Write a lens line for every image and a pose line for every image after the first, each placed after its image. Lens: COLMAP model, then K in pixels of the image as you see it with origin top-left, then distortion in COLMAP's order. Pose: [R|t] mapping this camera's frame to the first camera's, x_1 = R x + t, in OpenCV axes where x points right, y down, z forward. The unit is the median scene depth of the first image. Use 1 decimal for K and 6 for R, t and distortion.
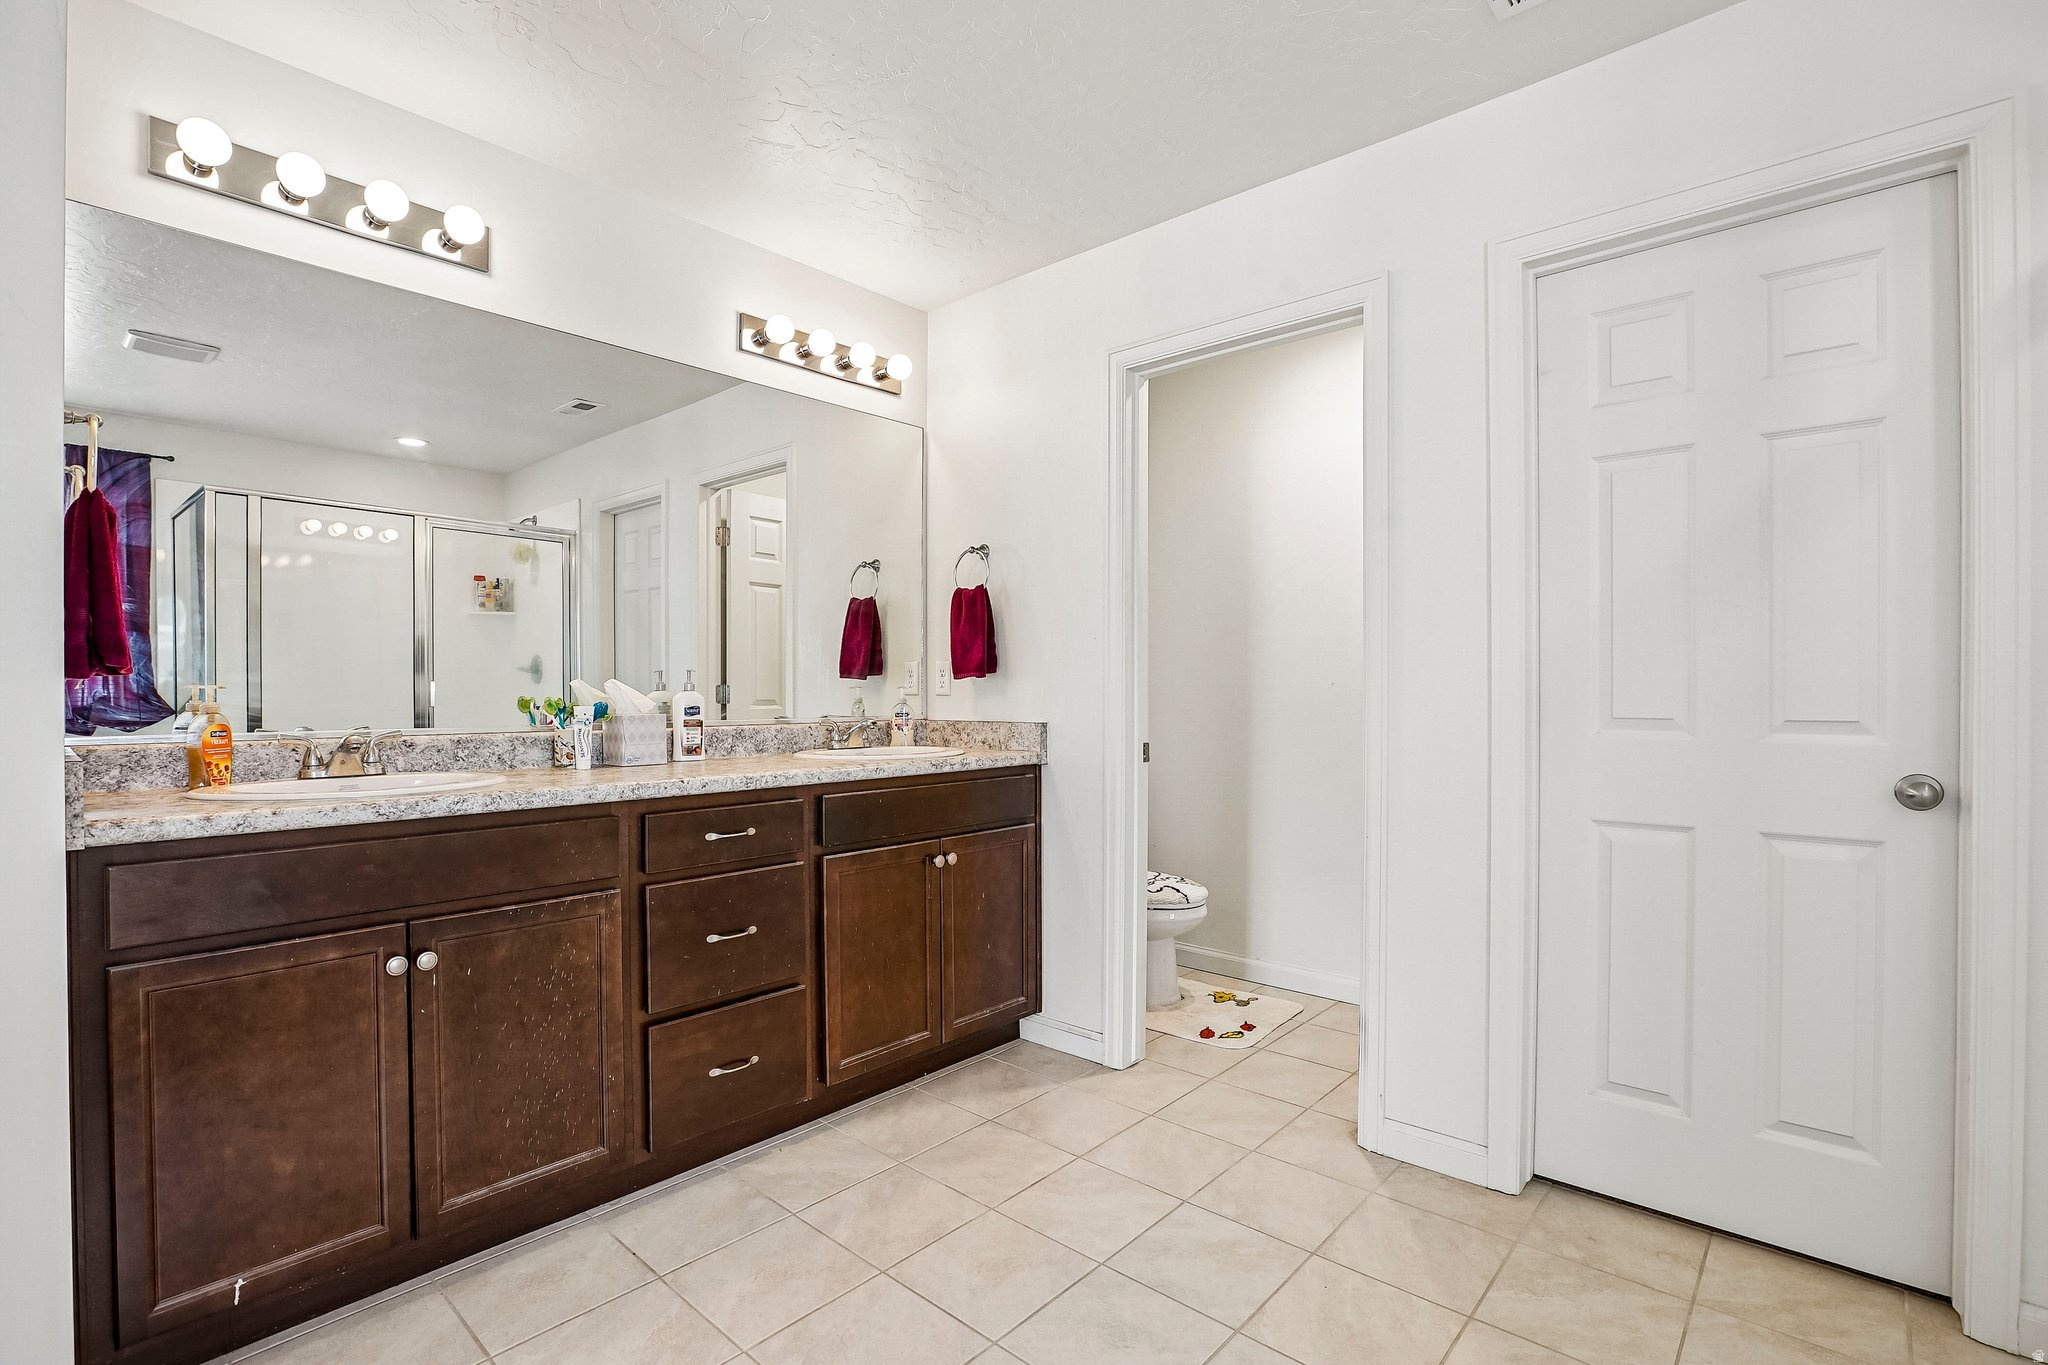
lens RADIAL K [[942.5, 0, 1028.9], [0, 942.5, 692.2], [0, 0, 1]] dist [-0.065923, 0.026395]
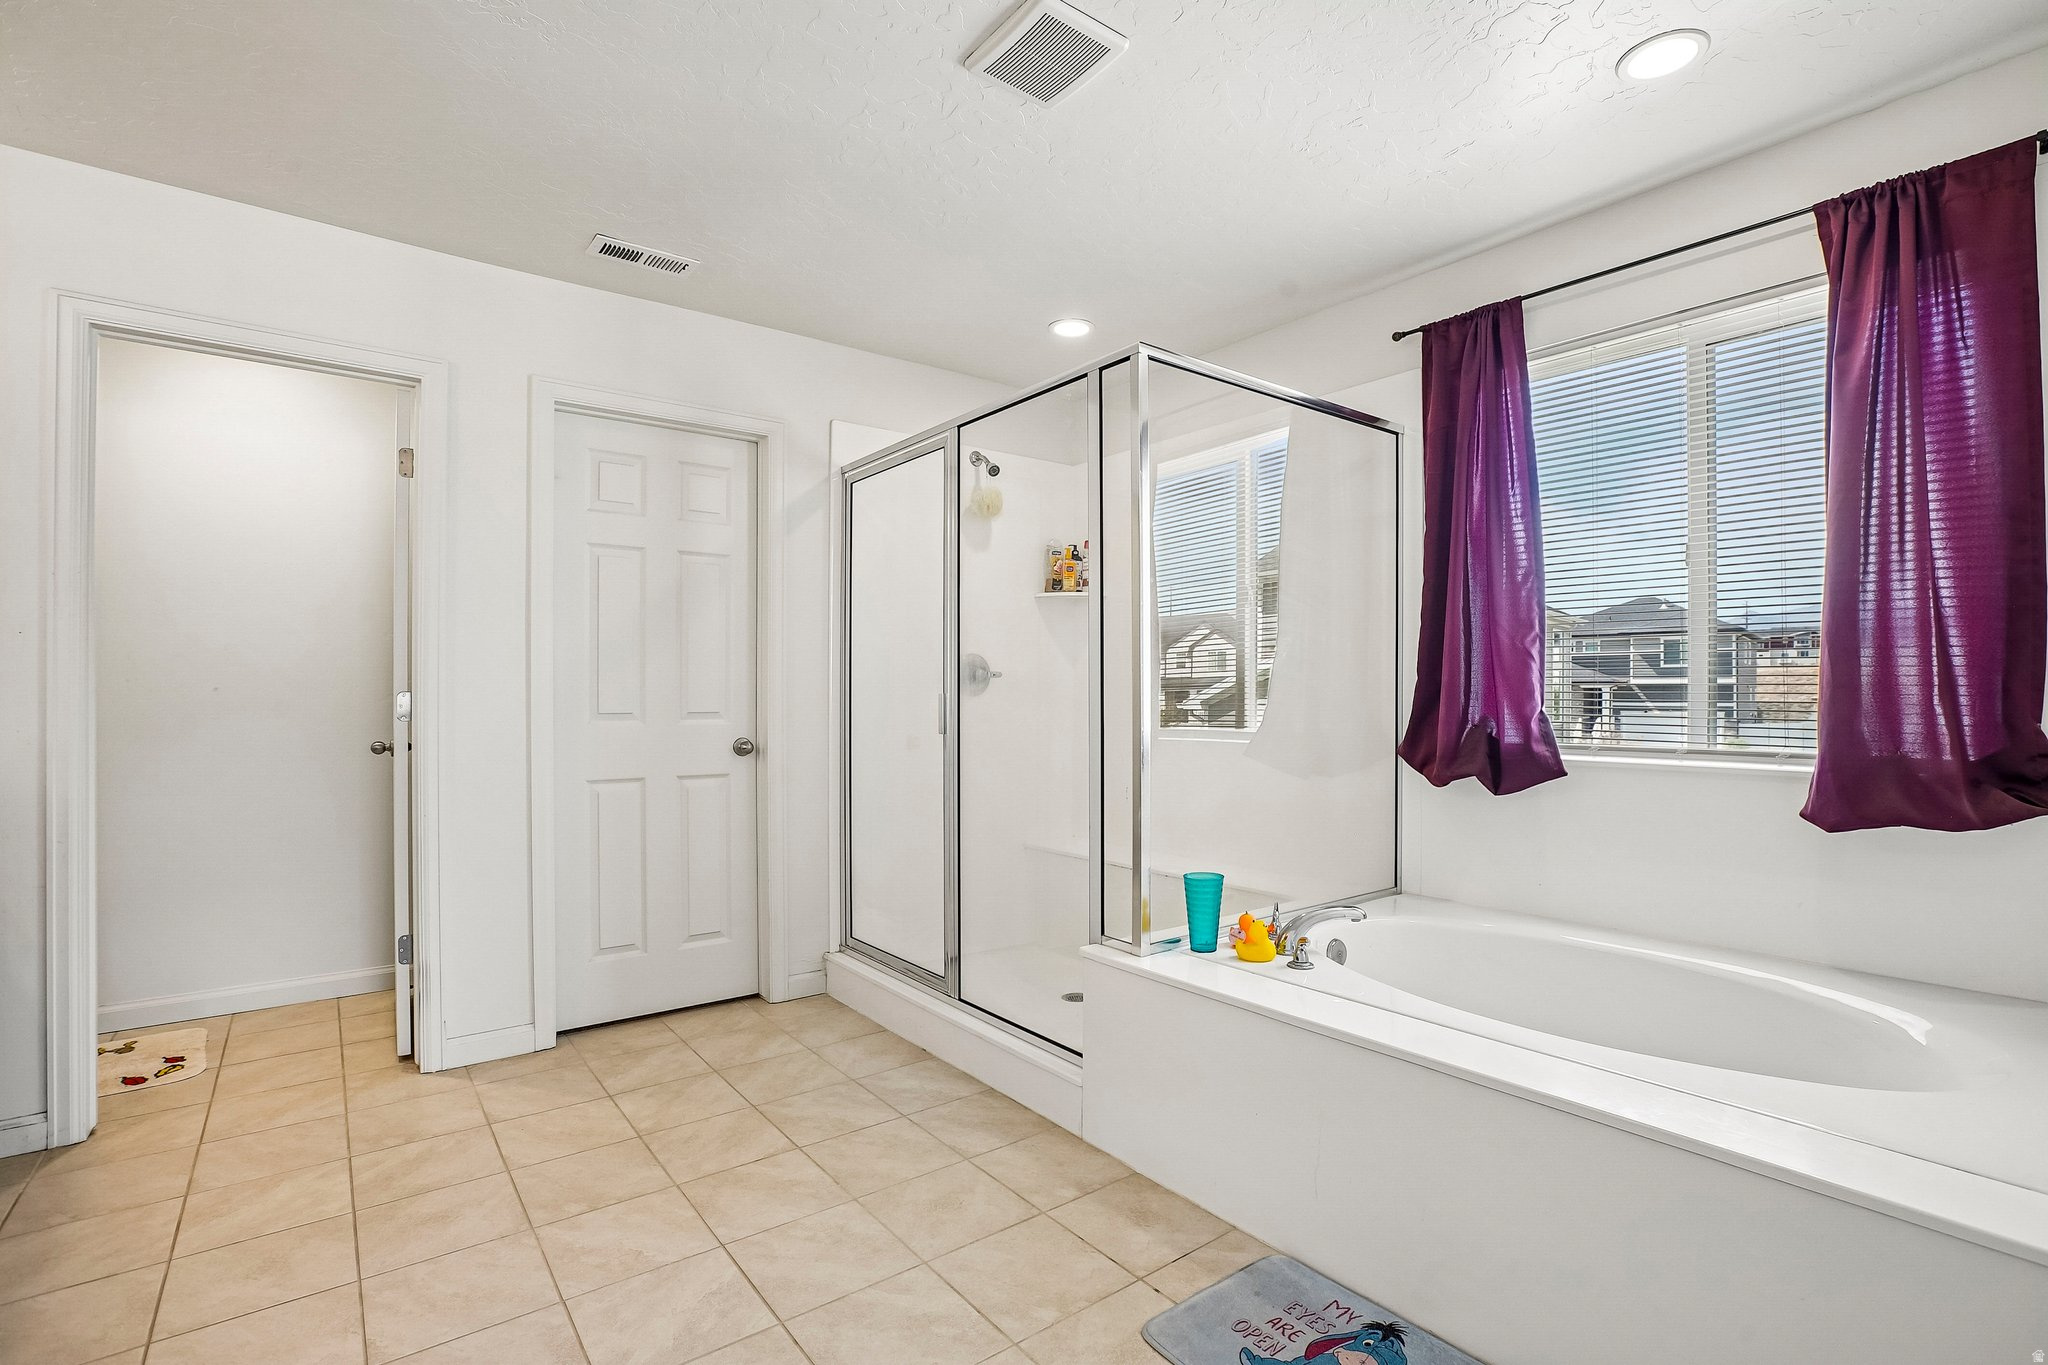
lens RADIAL K [[942.5, 0, 1028.9], [0, 942.5, 692.2], [0, 0, 1]] dist [-0.065923, 0.026395]
pose [[0.188161, 0.004686, 0.982127, -0.792812], [0.002504, 0.999983, -0.005251, 0.001935], [-0.982135, 0.003447, 0.188146, -0.006011]]
